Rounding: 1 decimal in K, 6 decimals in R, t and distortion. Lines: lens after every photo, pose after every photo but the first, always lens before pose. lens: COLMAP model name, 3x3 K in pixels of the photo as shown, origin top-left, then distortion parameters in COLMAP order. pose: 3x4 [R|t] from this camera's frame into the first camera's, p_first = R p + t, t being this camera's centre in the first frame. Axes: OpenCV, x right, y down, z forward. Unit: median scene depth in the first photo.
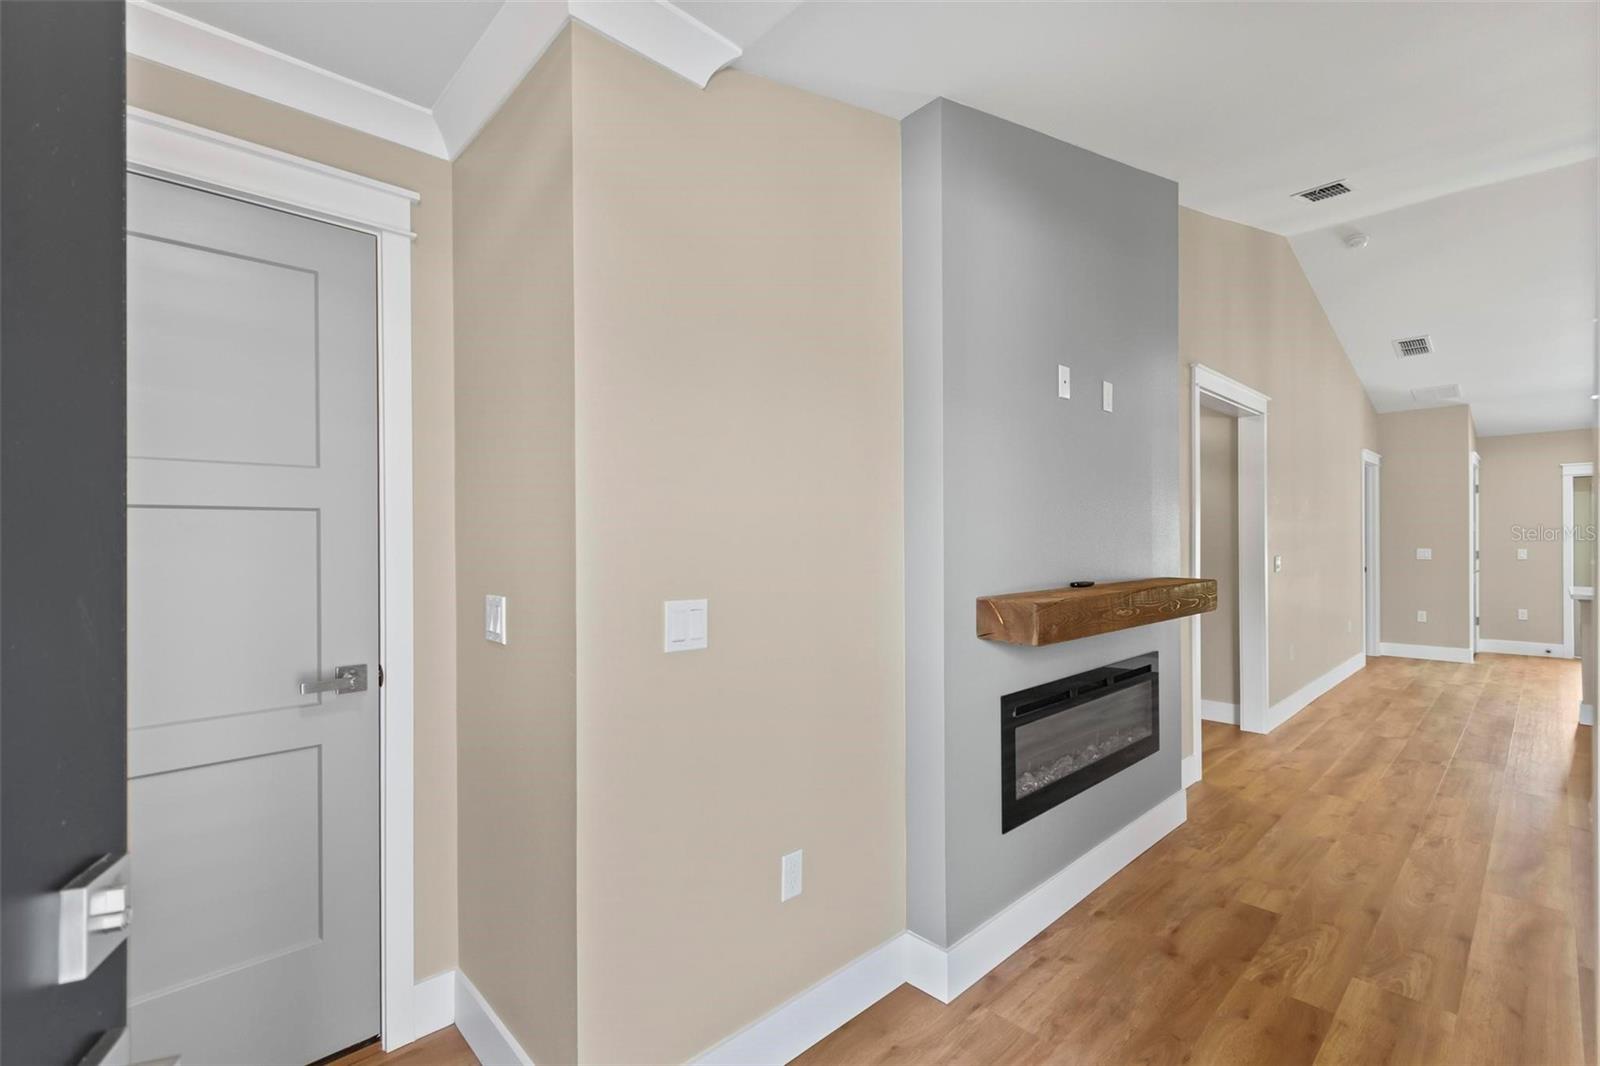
lens RADIAL K [[708.7, 0, 796.2], [0, 708.7, 540.5], [0, 0, 1]] dist [0.003914, -0.000848]
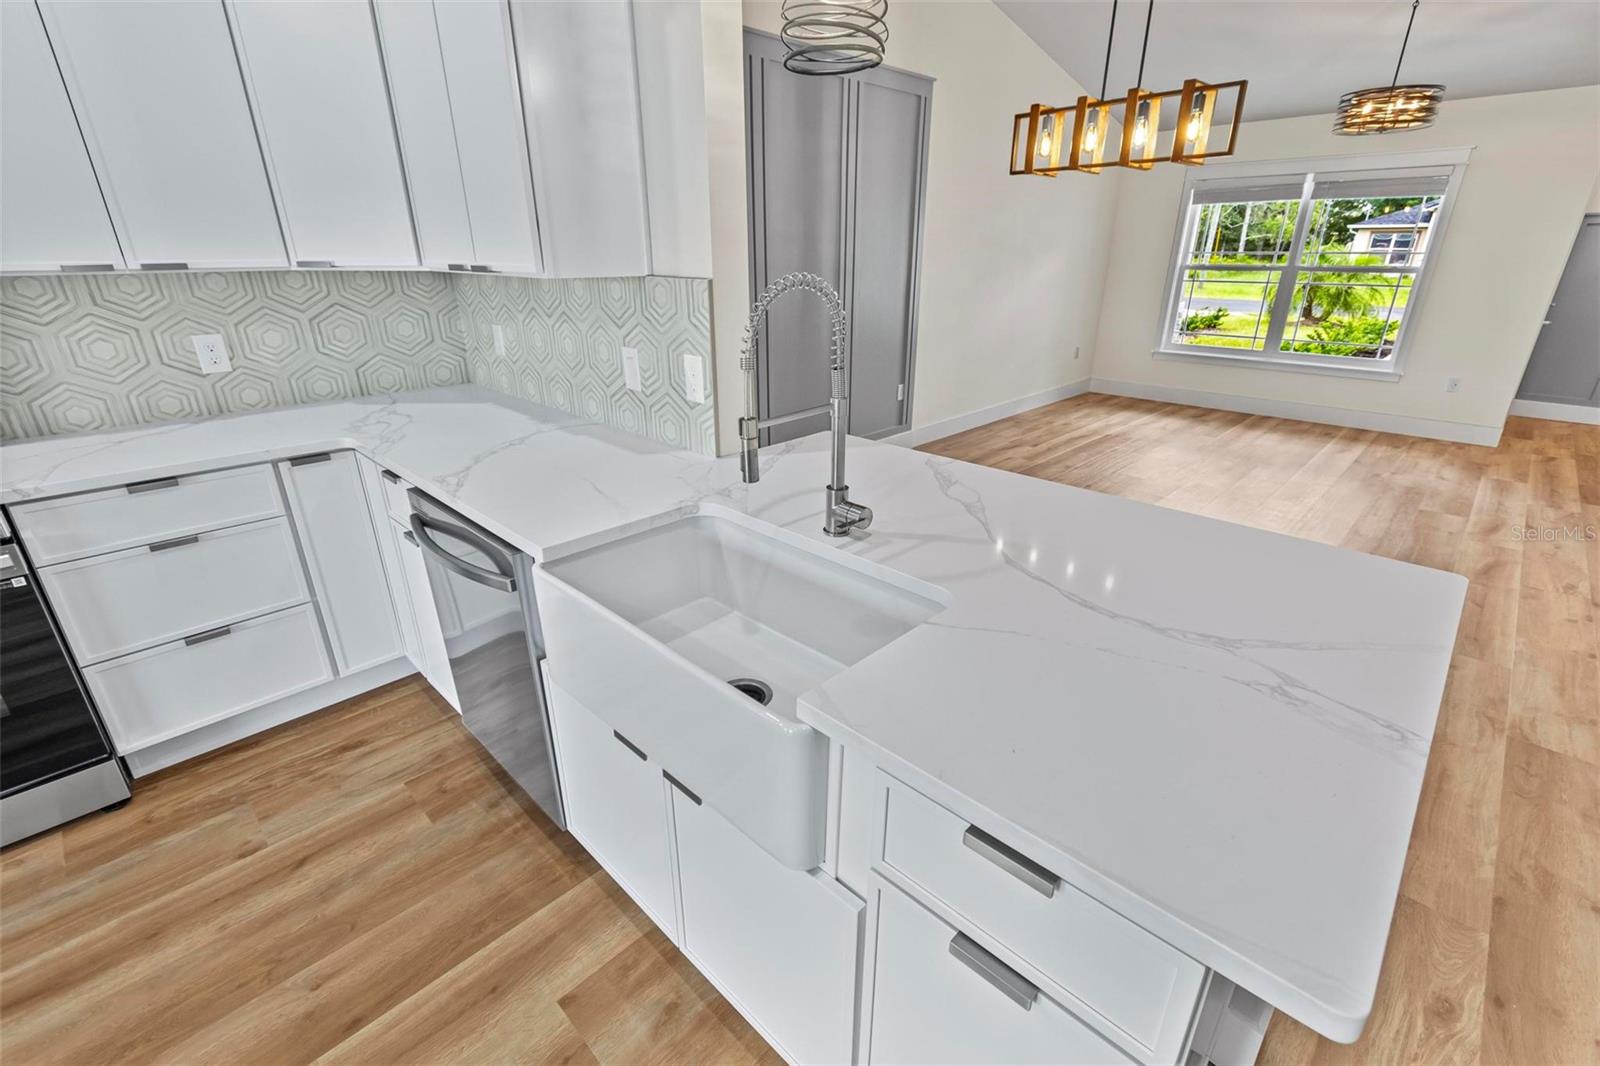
lens RADIAL K [[708.7, 0, 801.3], [0, 708.7, 529.1], [0, 0, 1]] dist [0.003914, -0.000848]
pose [[-0.999139, 0.015847, -0.038349, 2.095556], [0.000134, 0.925429, 0.378920, -0.062801], [0.041494, 0.378589, -0.924634, 1.908651]]
